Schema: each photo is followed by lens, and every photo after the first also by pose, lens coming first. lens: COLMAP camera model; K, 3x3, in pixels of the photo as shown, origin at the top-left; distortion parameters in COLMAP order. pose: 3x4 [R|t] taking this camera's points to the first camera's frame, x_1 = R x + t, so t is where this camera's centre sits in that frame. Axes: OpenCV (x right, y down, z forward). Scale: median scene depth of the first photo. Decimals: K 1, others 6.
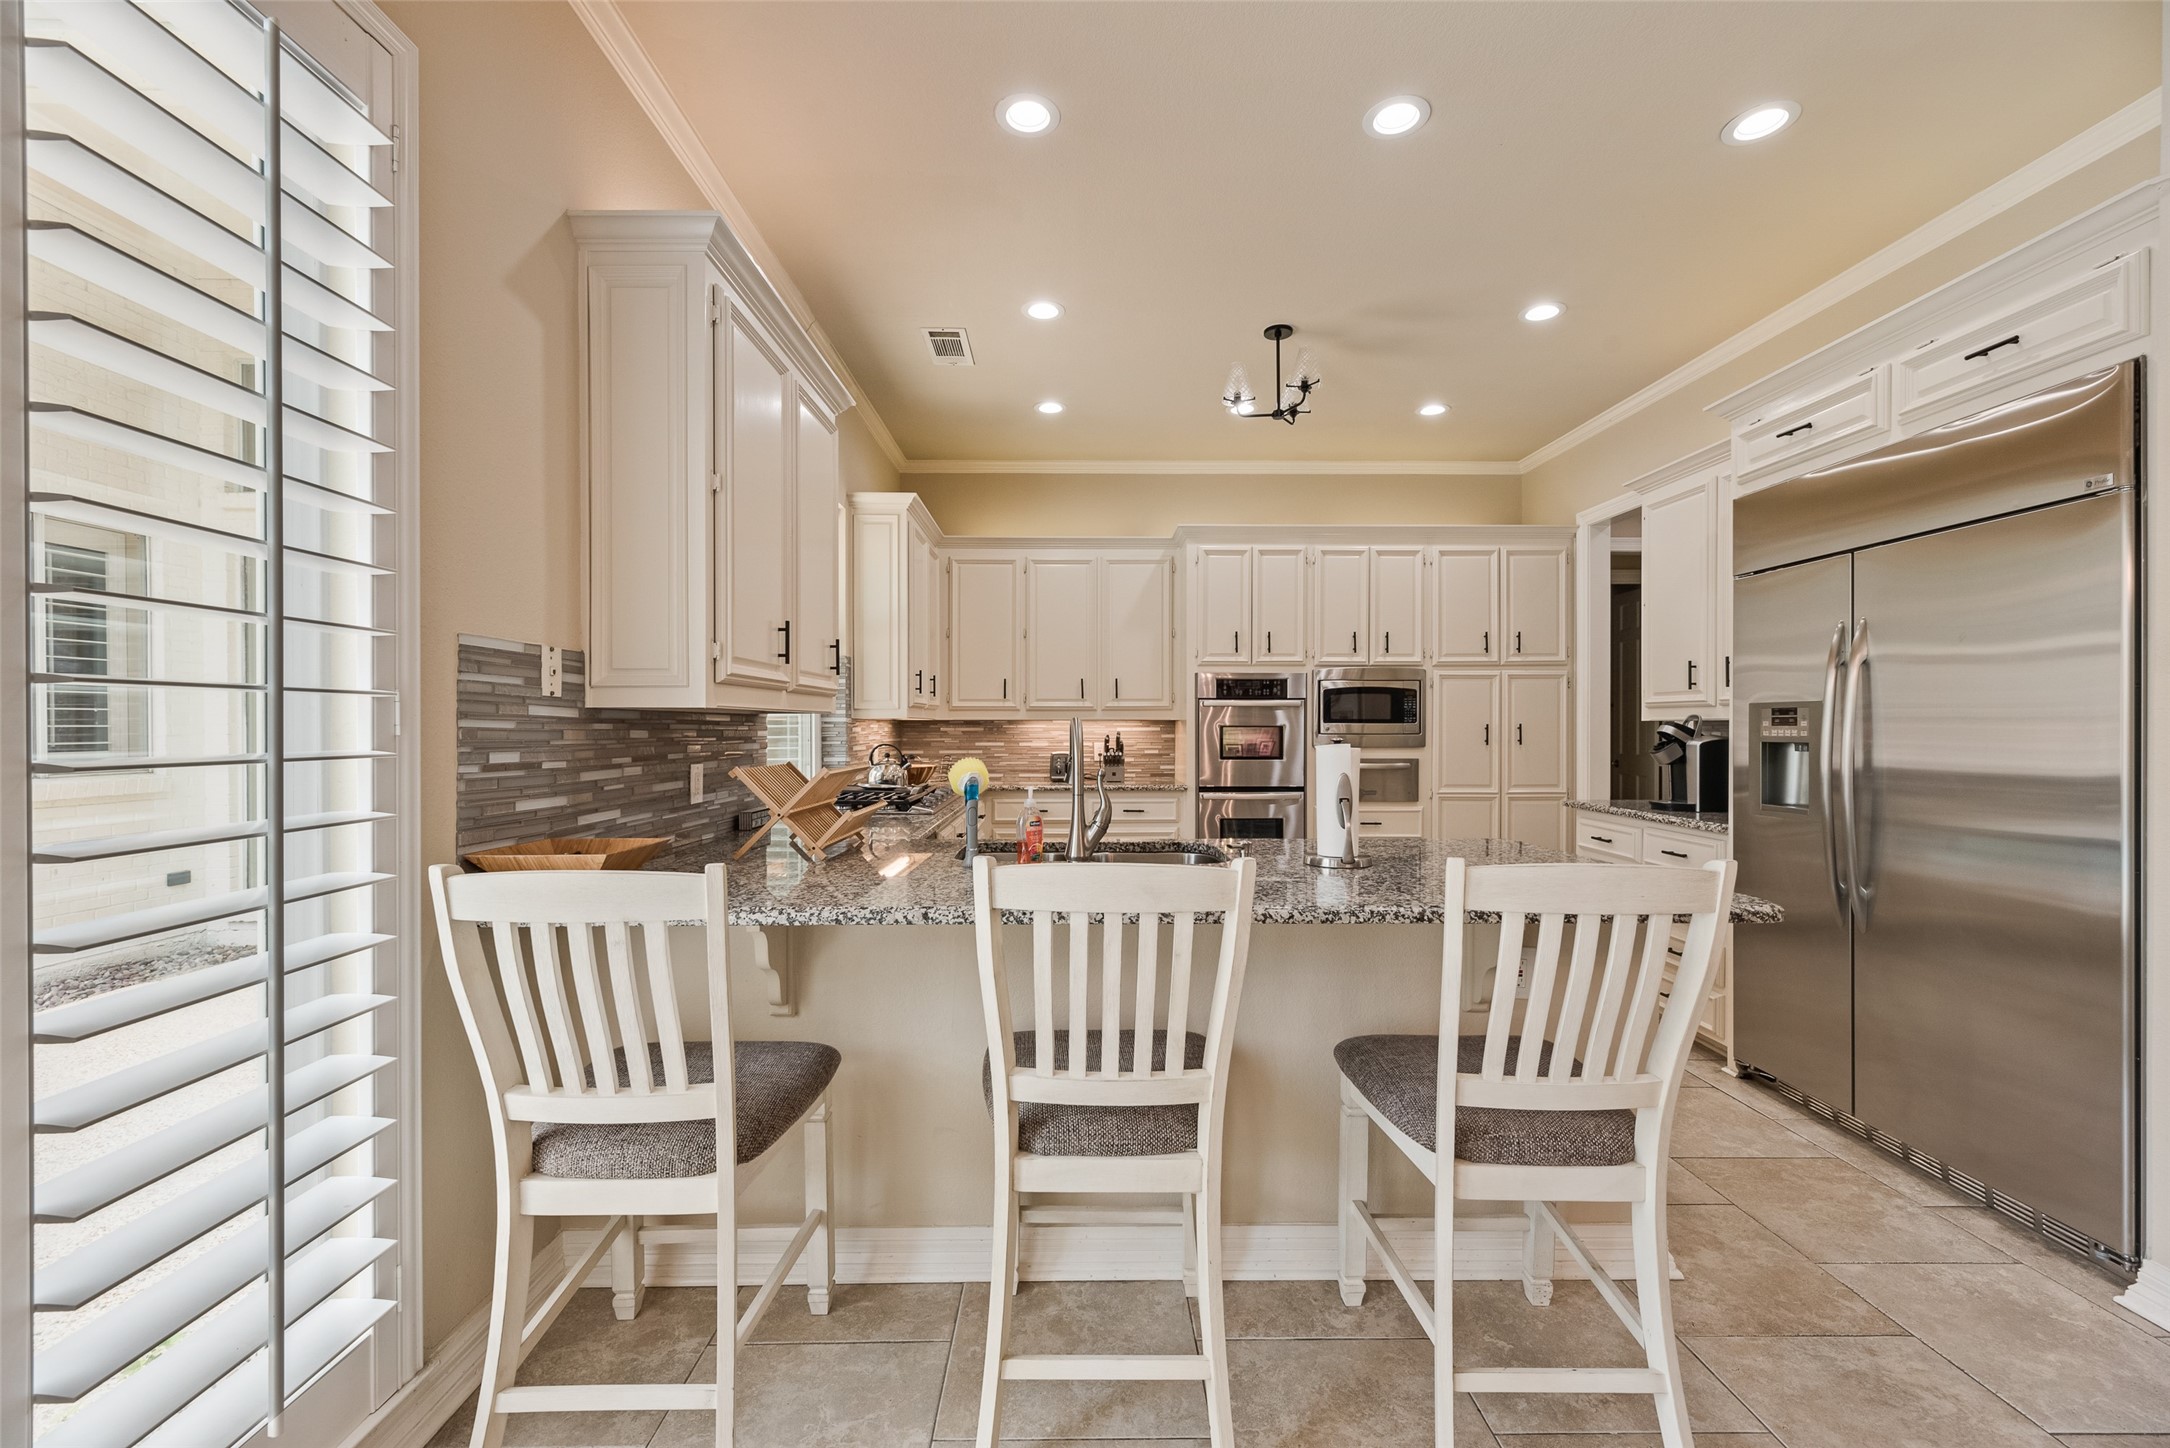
lens RADIAL K [[869.5, 0, 1090.3], [0, 869.5, 731.9], [0, 0, 1]] dist [0.001959, 0.000145]
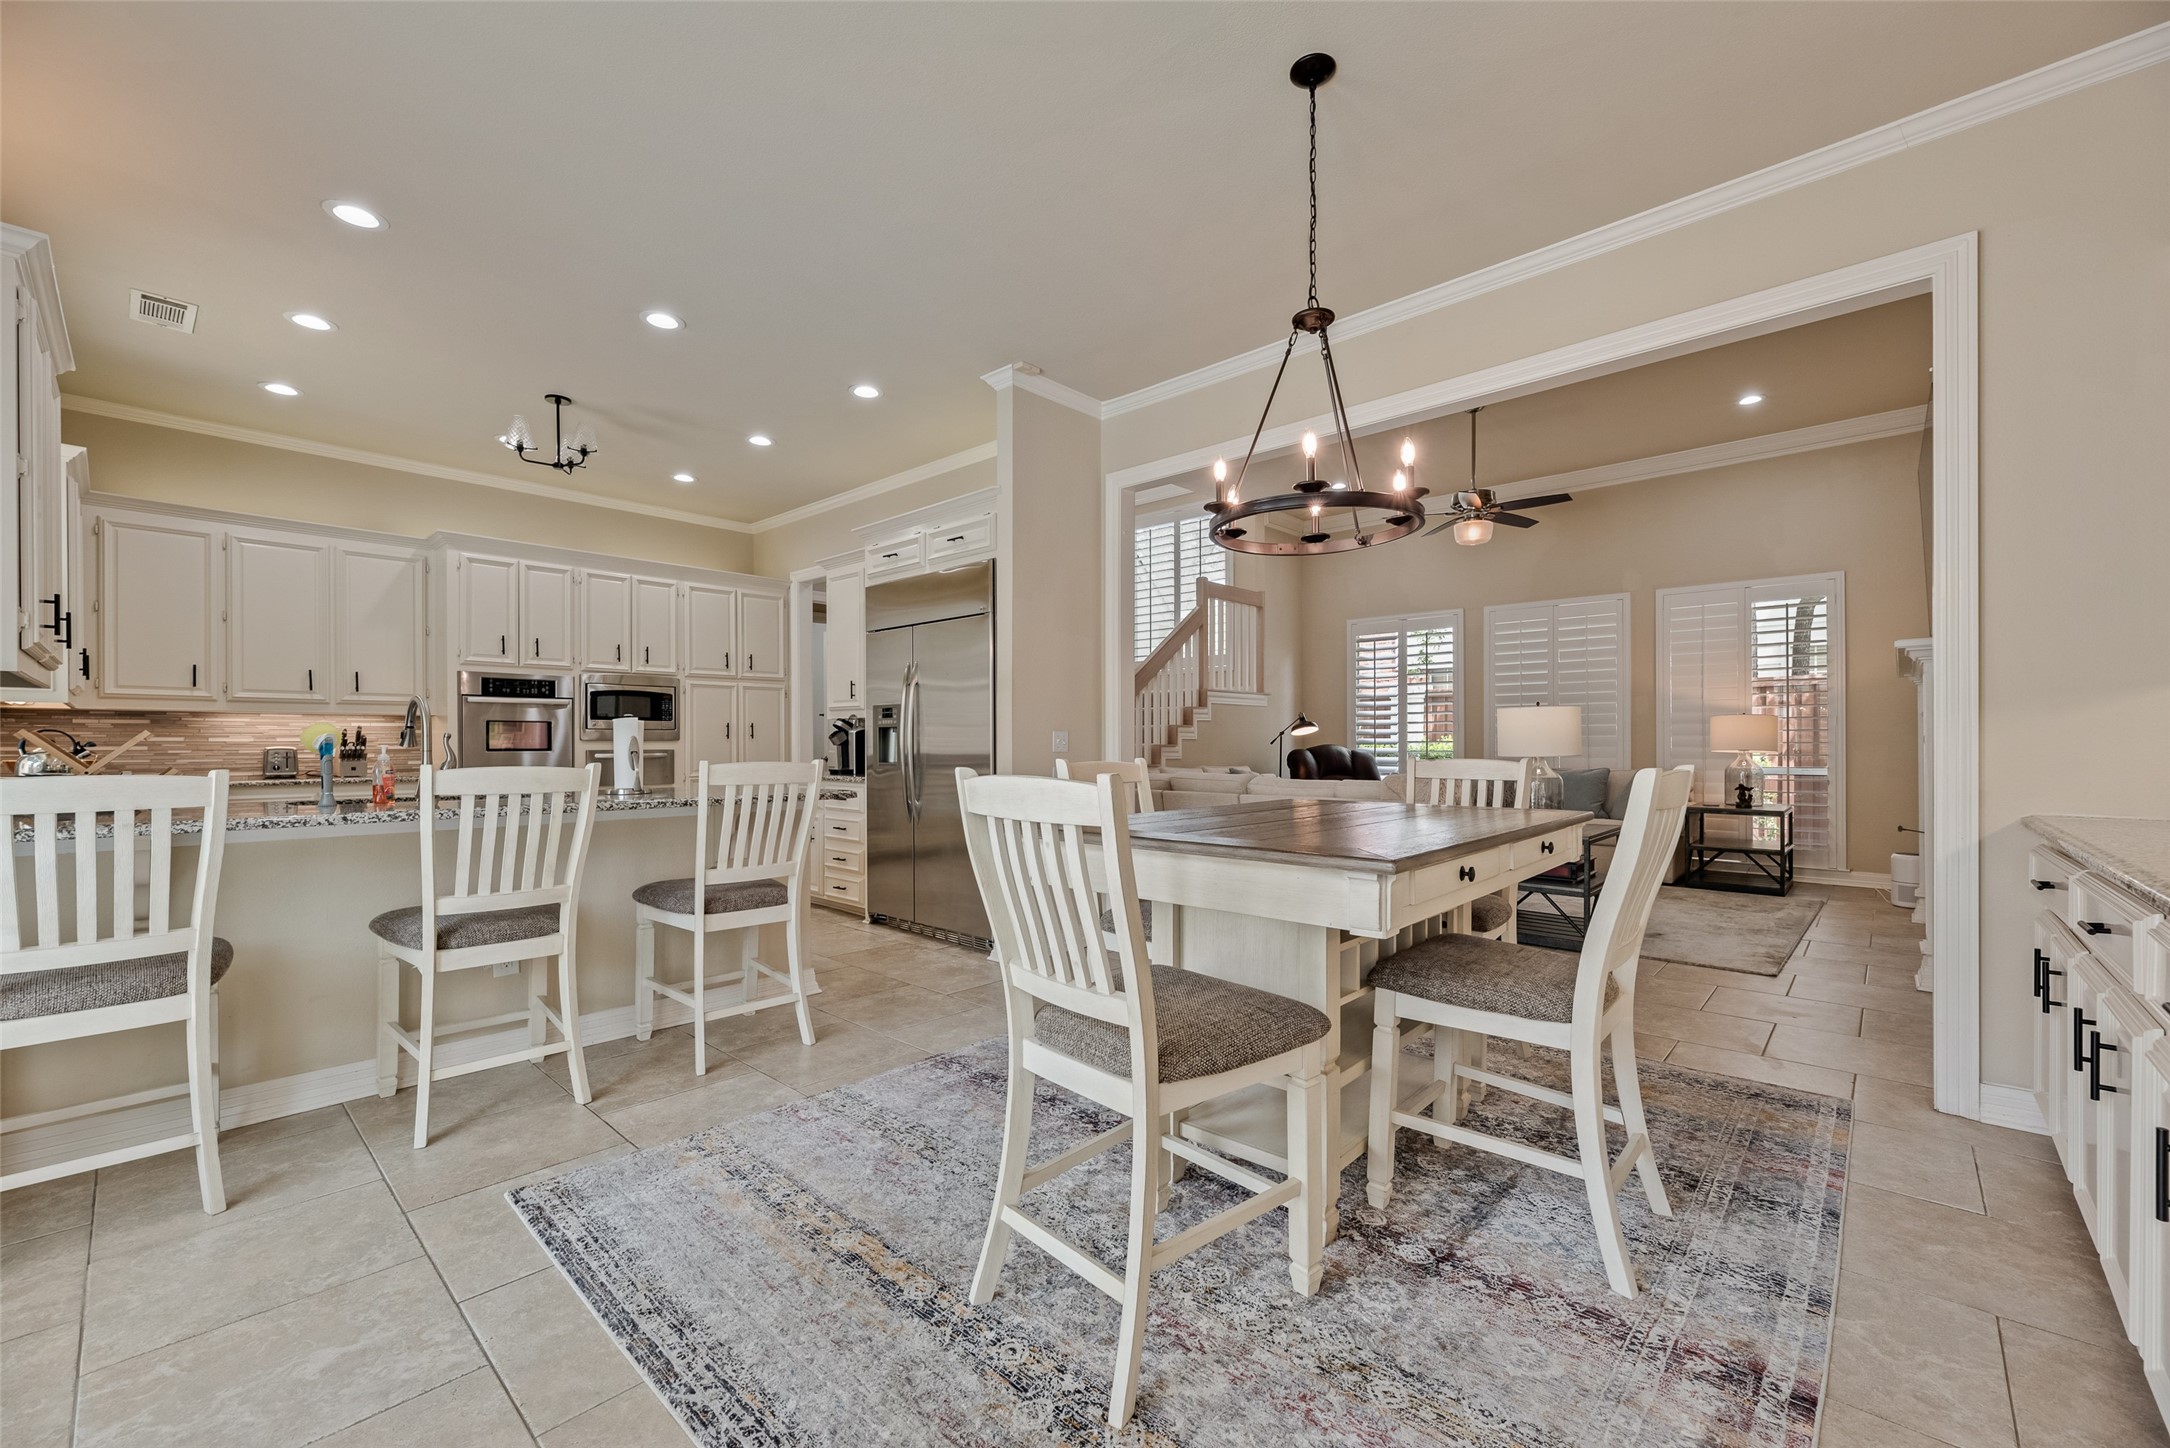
lens RADIAL K [[867.5, 0, 1085.8], [0, 867.5, 746.6], [0, 0, 1]] dist [0.001365, 0.000304]
pose [[0.687841, -0.004191, 0.725850, -0.152907], [0.006052, 0.999982, 0.000039, 0.037107], [-0.725836, 0.004366, 0.687853, -0.364330]]
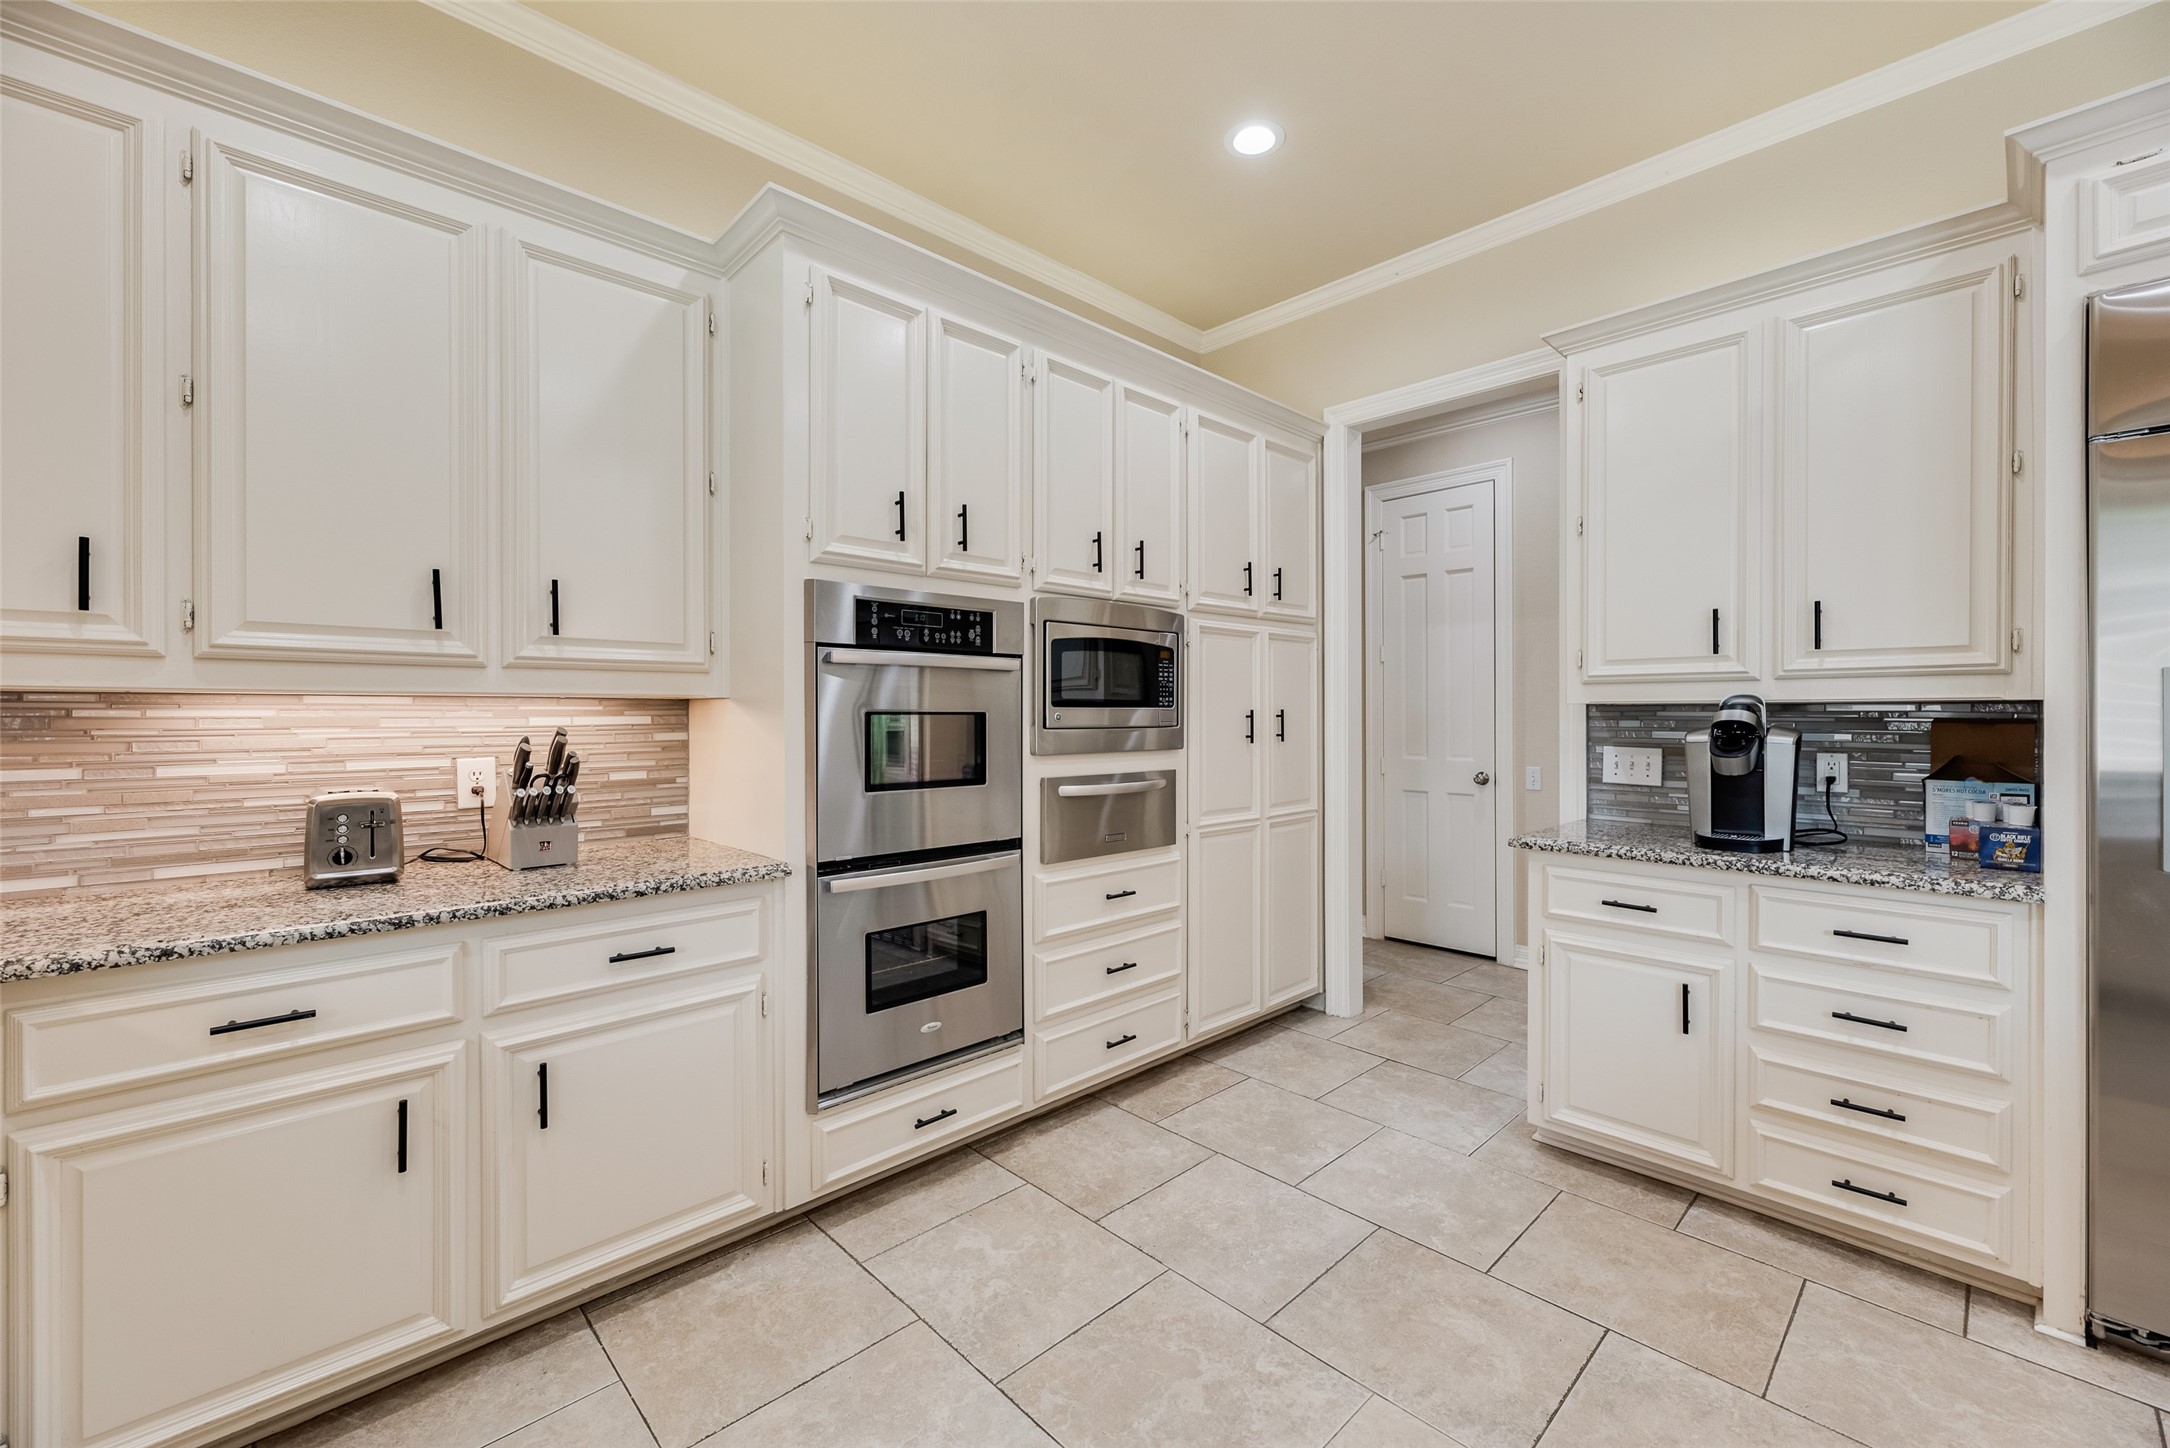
lens RADIAL K [[873.2, 0, 1088.4], [0, 873.2, 720.9], [0, 0, 1]] dist [0.002302, -0.000082]
pose [[0.729182, -0.005408, 0.684298, -0.074064], [0.005110, 0.999984, 0.002458, -0.004056], [-0.684300, 0.001705, 0.729198, 0.766468]]
